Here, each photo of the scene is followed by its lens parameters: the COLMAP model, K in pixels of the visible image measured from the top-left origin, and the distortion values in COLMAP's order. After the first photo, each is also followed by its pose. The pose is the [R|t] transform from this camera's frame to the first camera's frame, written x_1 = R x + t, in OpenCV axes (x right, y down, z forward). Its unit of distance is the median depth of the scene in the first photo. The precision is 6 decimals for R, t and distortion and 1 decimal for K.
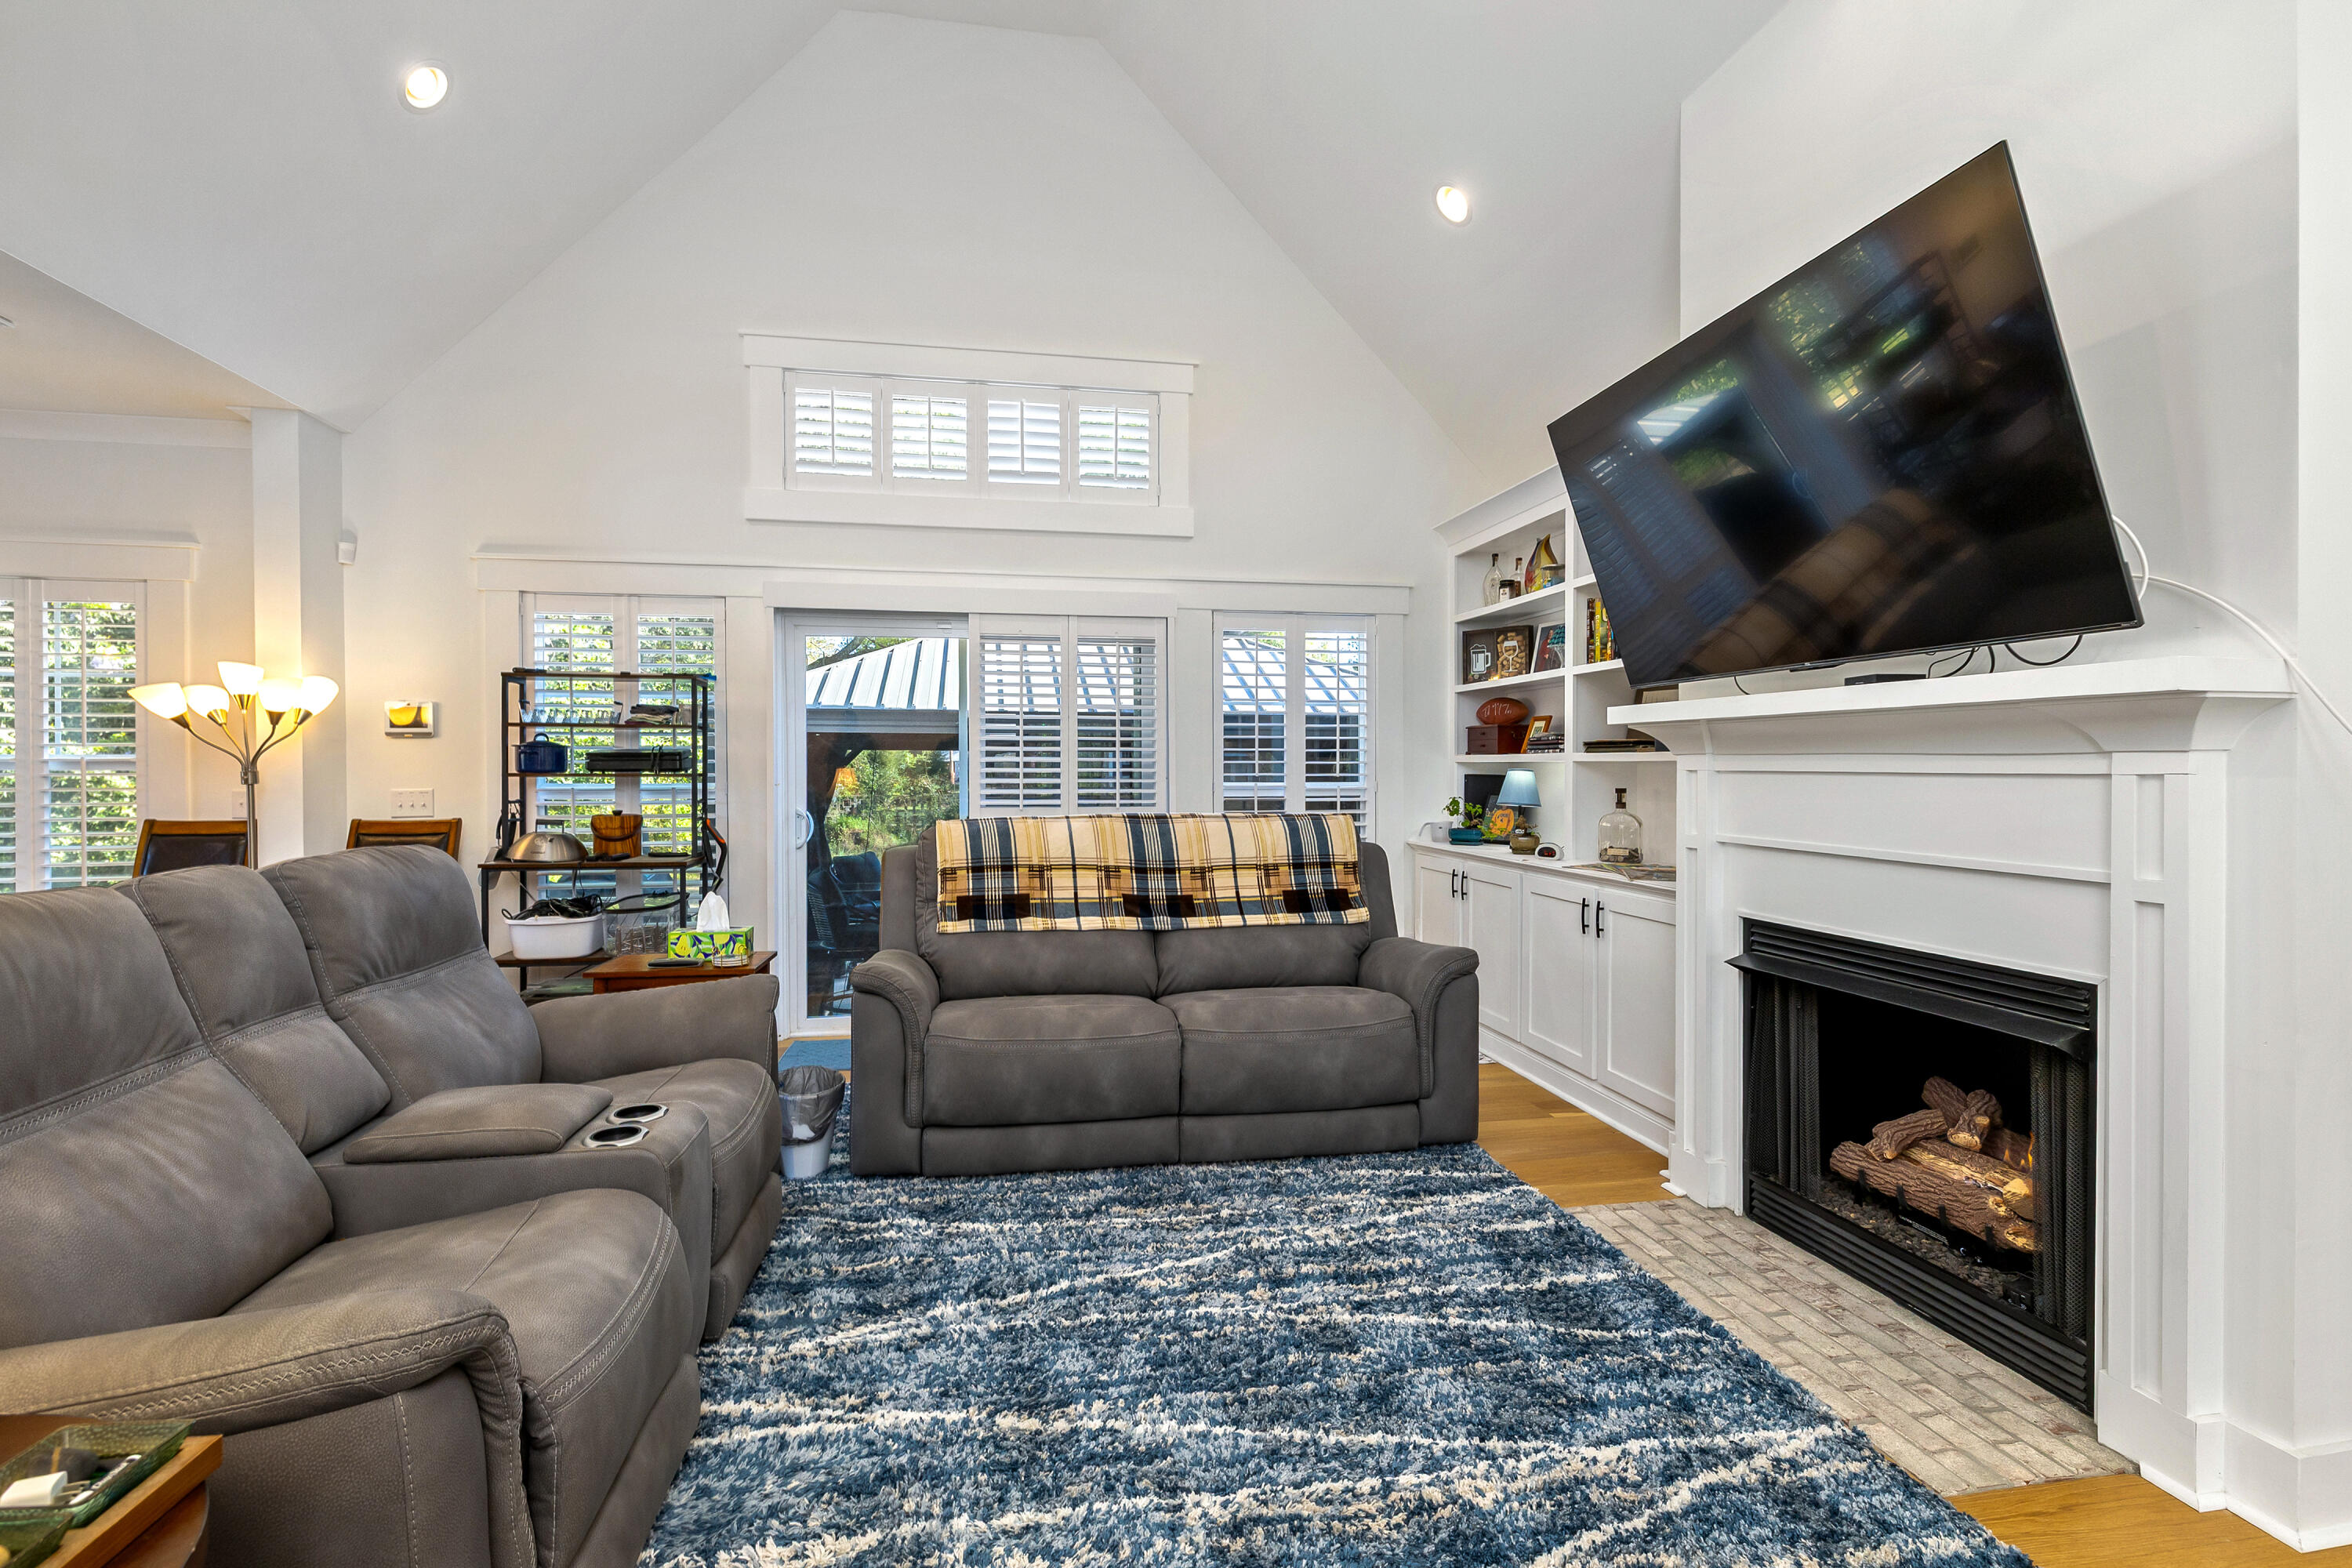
lens RADIAL K [[1036.3, 0, 1176.0], [0, 1036.3, 784.0], [0, 0, 1]] dist [-0.000125, -0.000119]
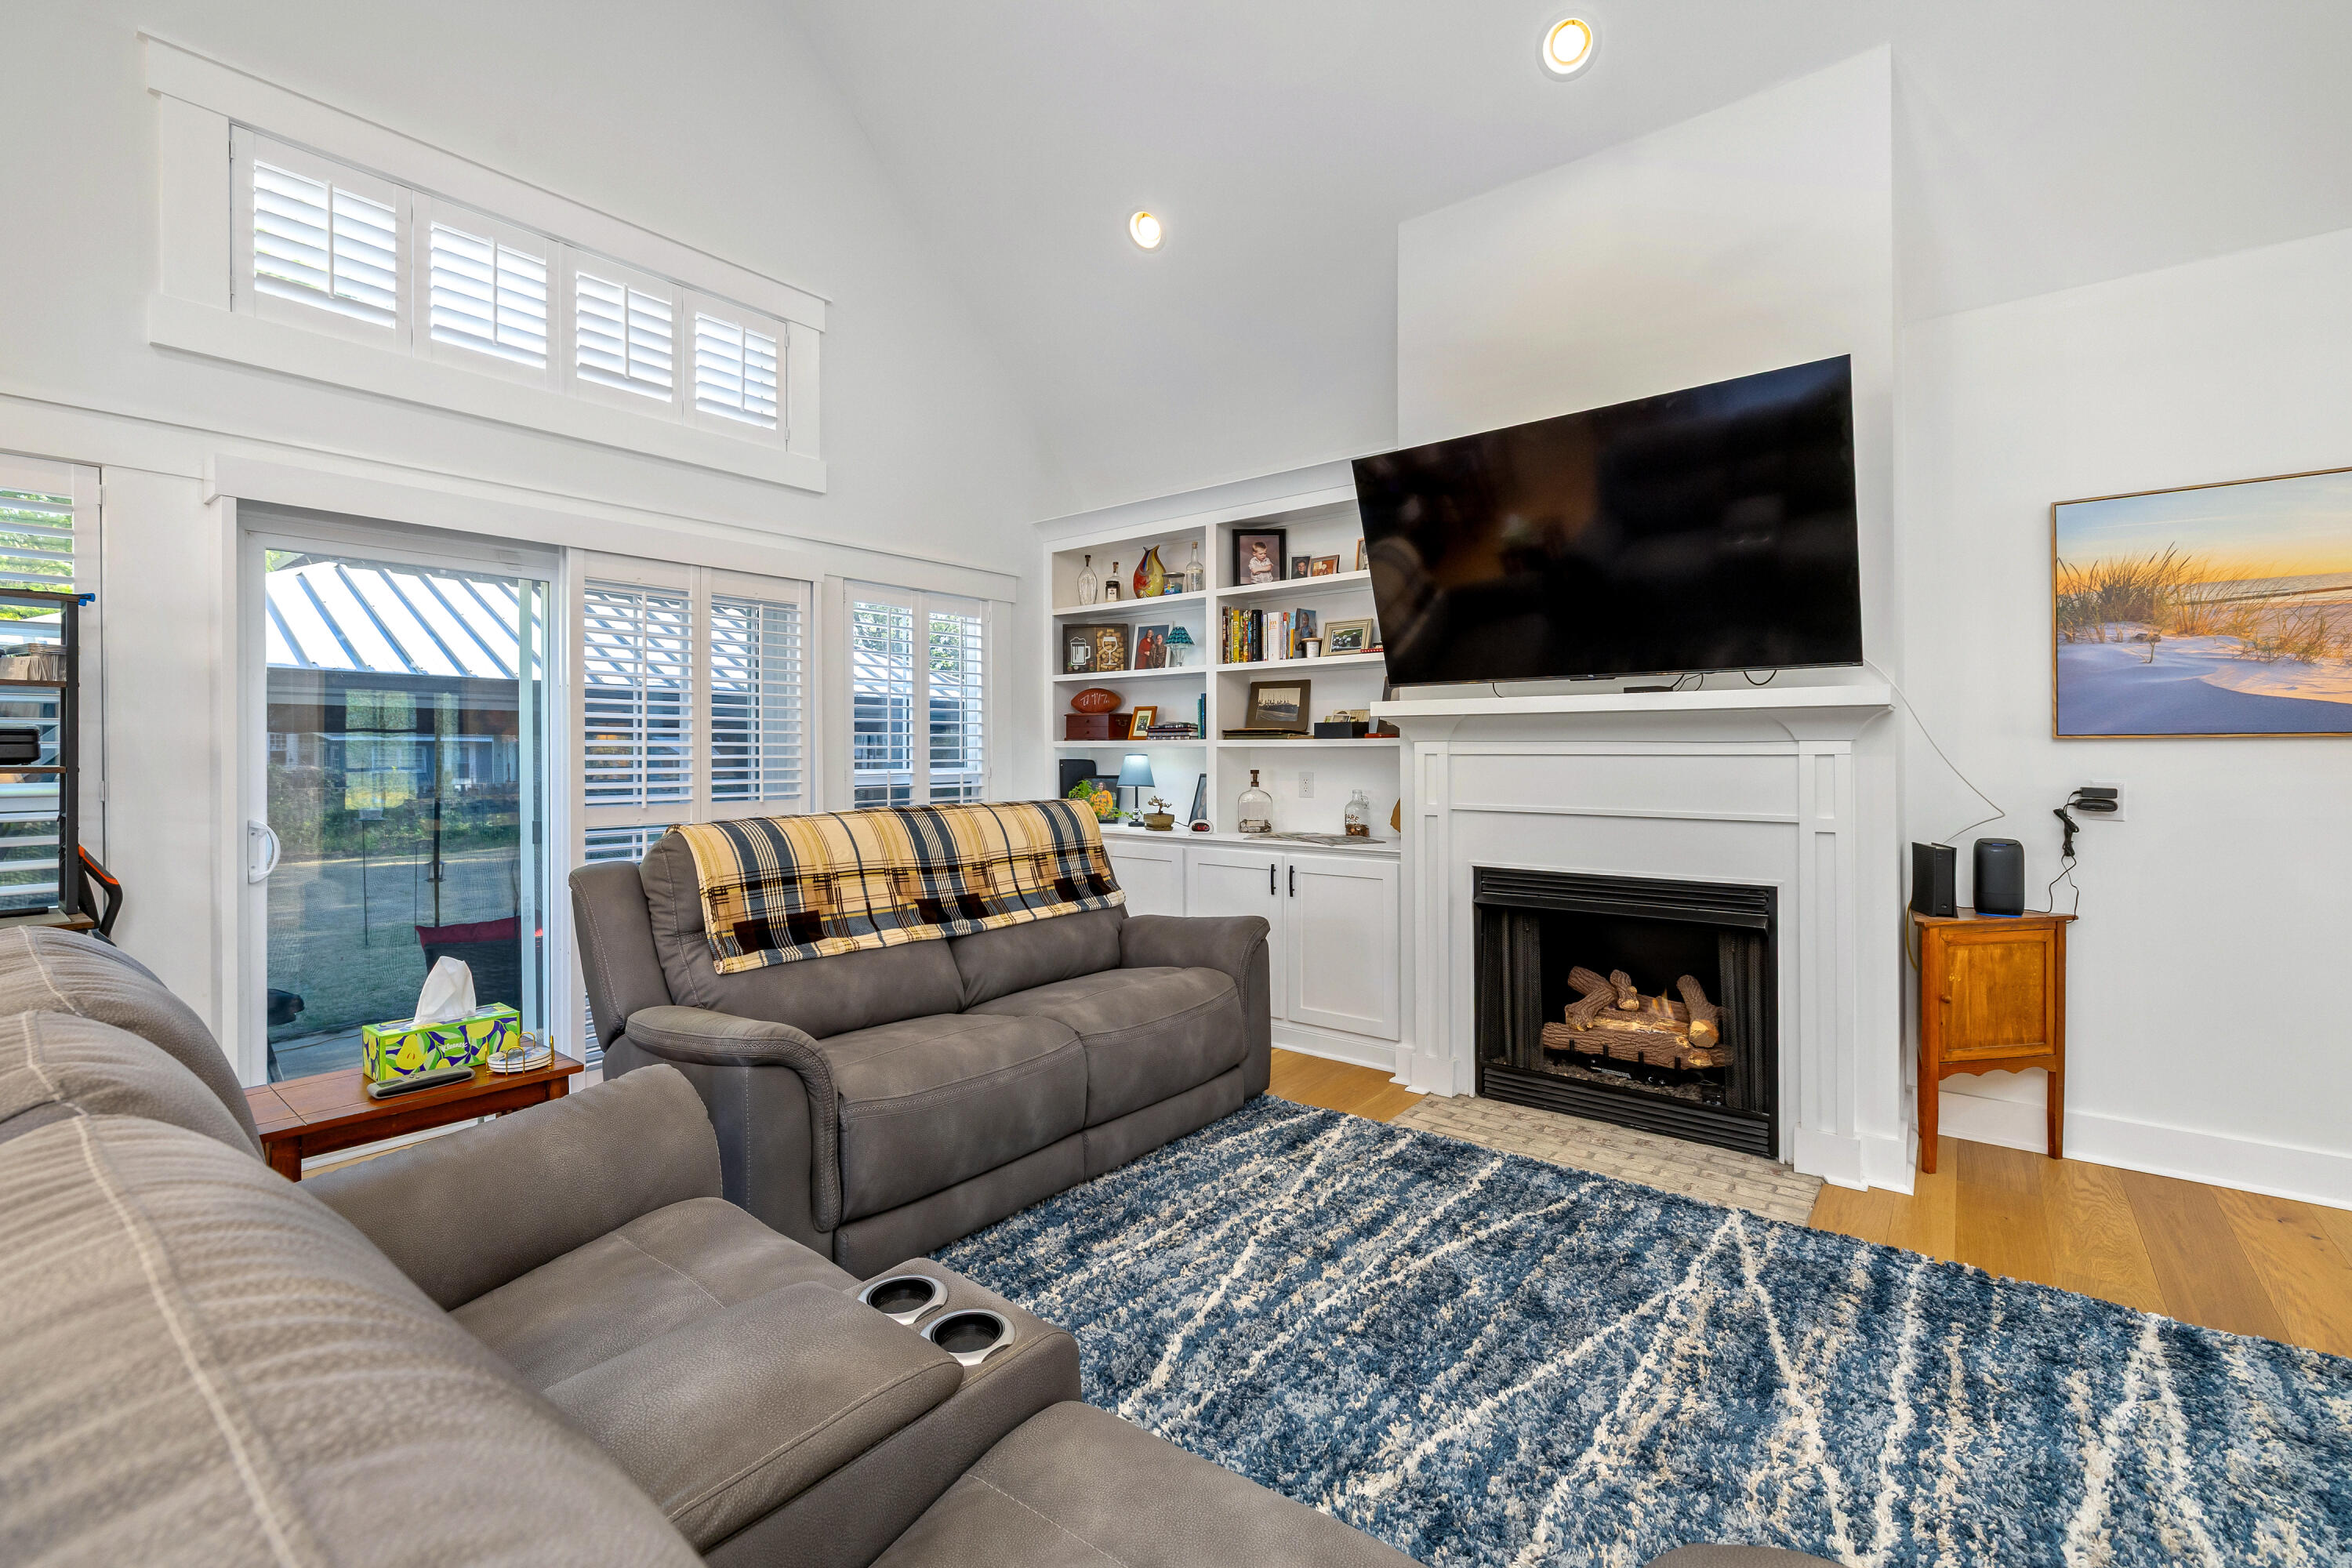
lens RADIAL K [[992.1, 0, 1155.0], [0, 992.1, 756.1], [0, 0, 1]] dist [-0.001412, -0.000275]
pose [[0.763372, -0.005117, 0.645939, -0.517209], [0.013792, 0.999870, -0.008378, -0.004597], [-0.645812, 0.015305, 0.763343, 0.281007]]
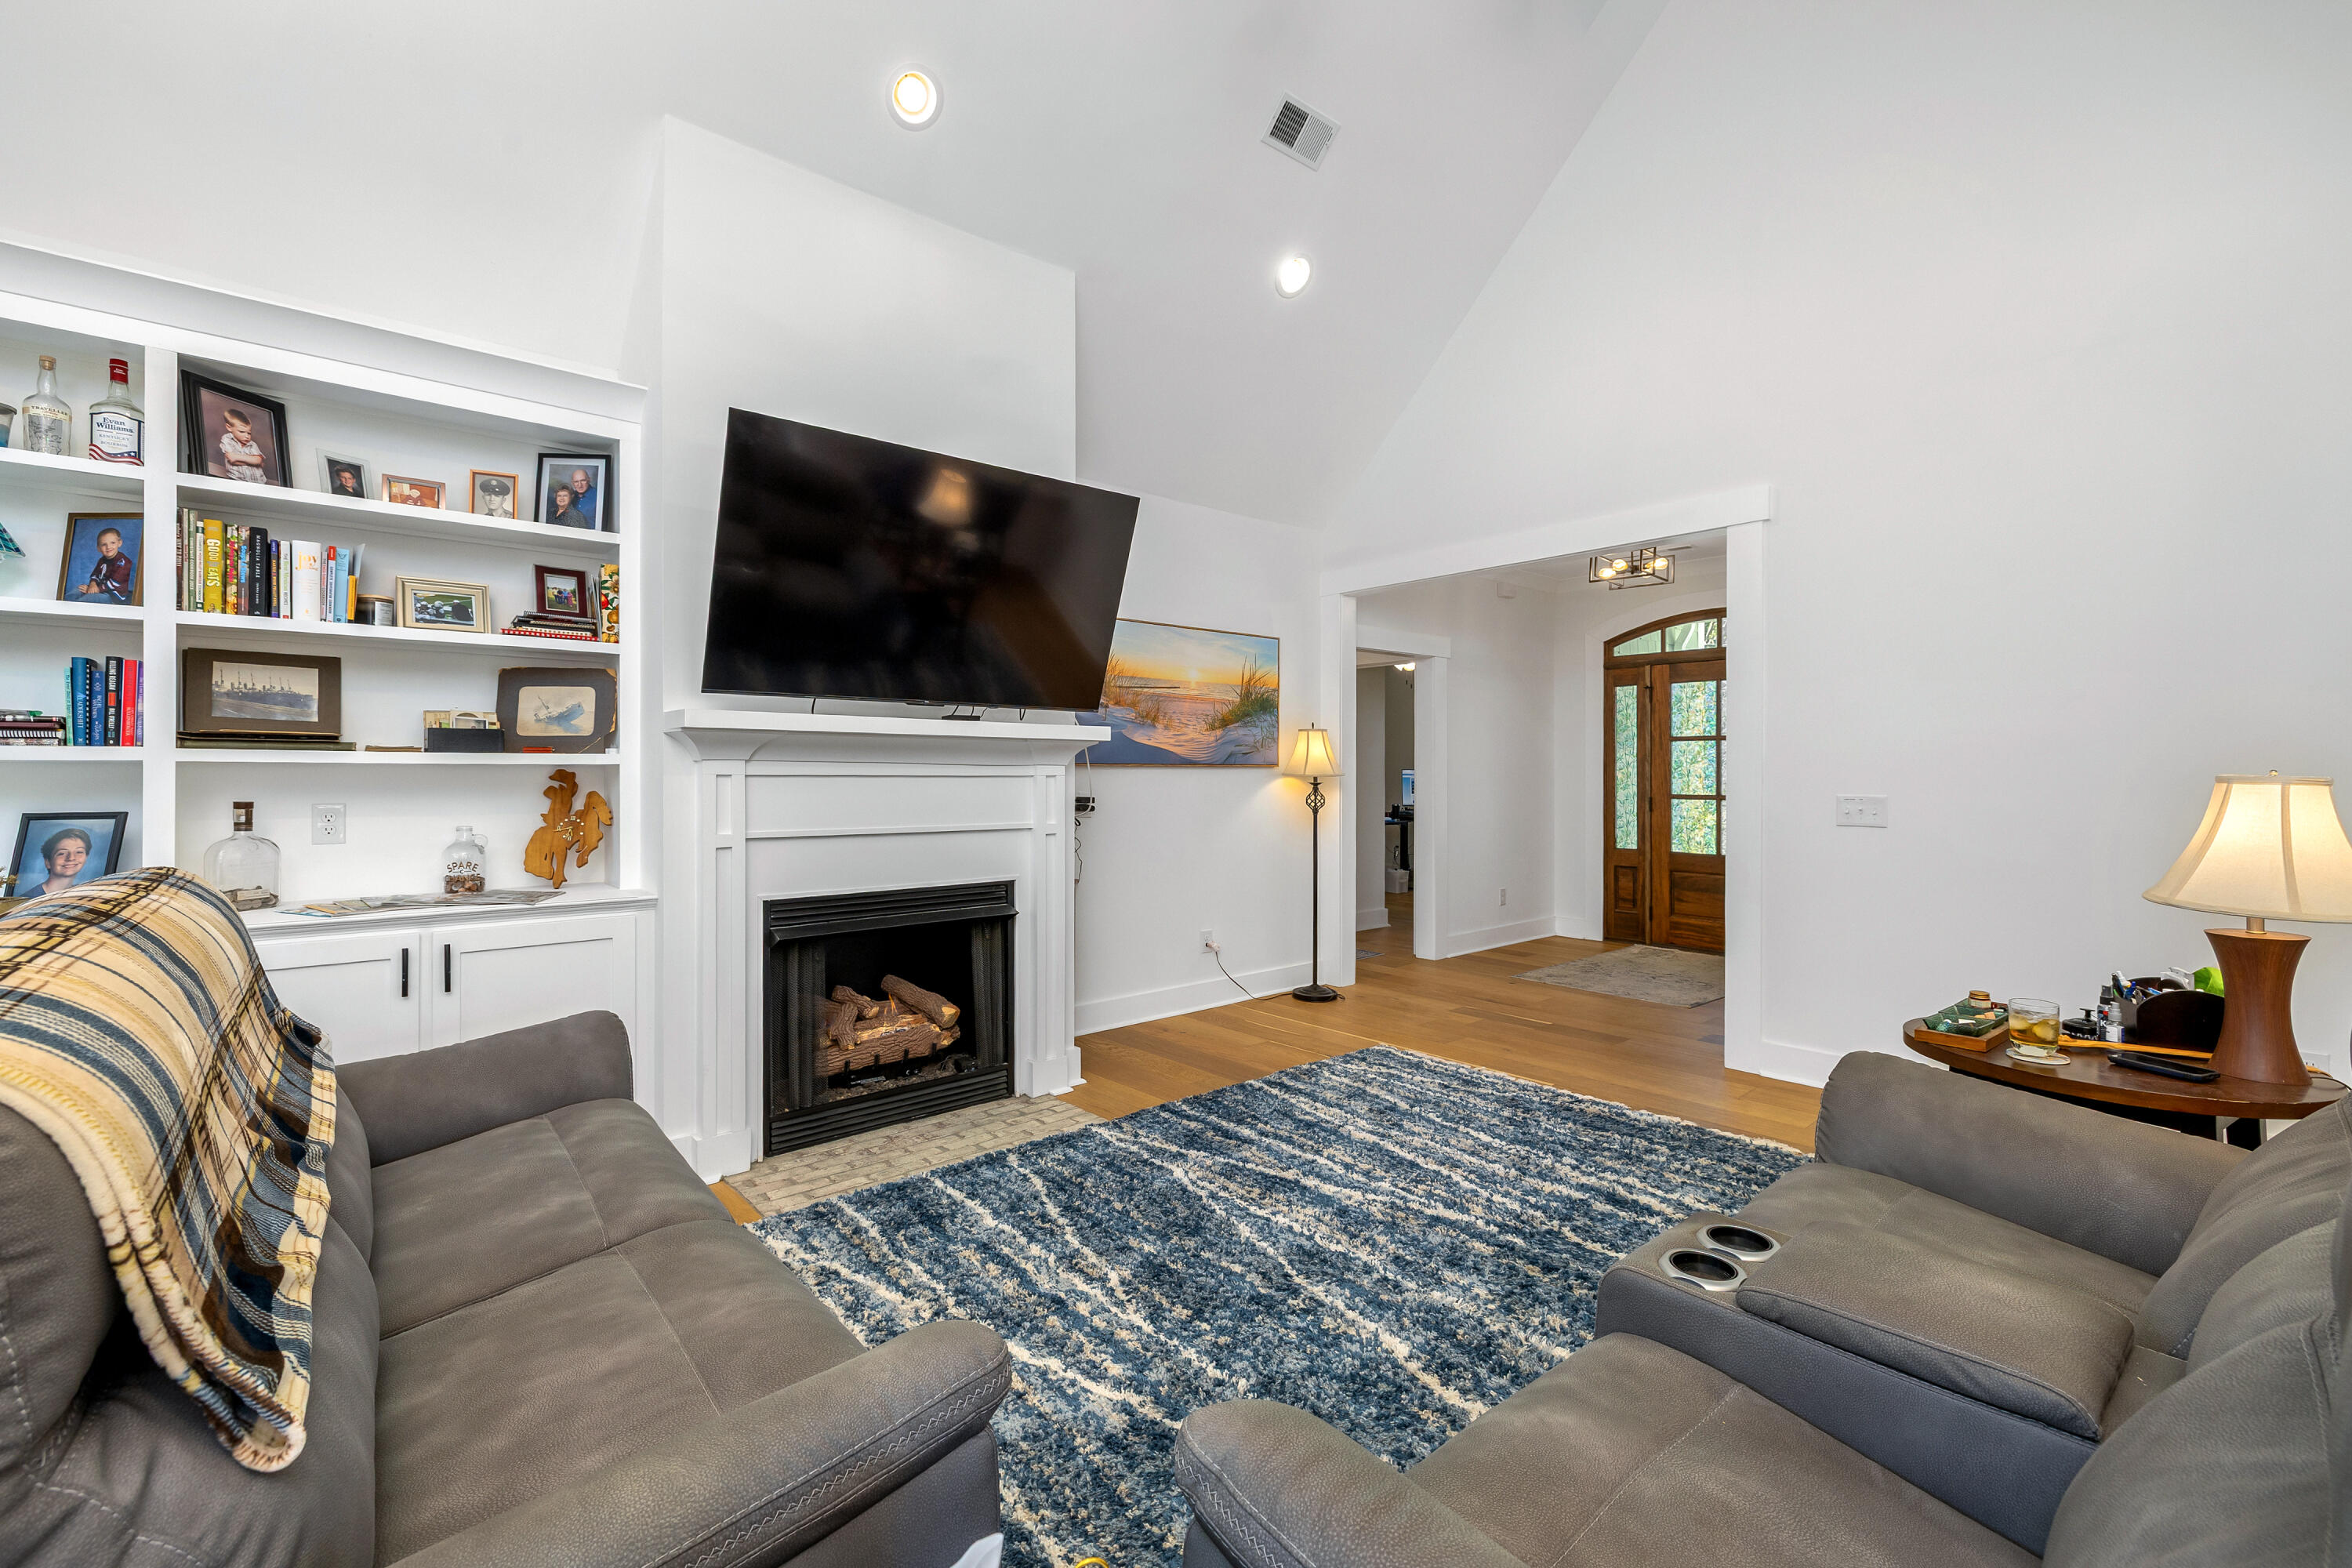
lens RADIAL K [[1004.7, 0, 1173.2], [0, 1004.7, 773.8], [0, 0, 1]] dist [-0.000055, -0.000088]
pose [[-0.499899, 0.000344, 0.866083, -0.603110], [0.013476, 0.999882, 0.007381, -0.014542], [-0.865979, 0.015361, -0.499845, 1.069096]]
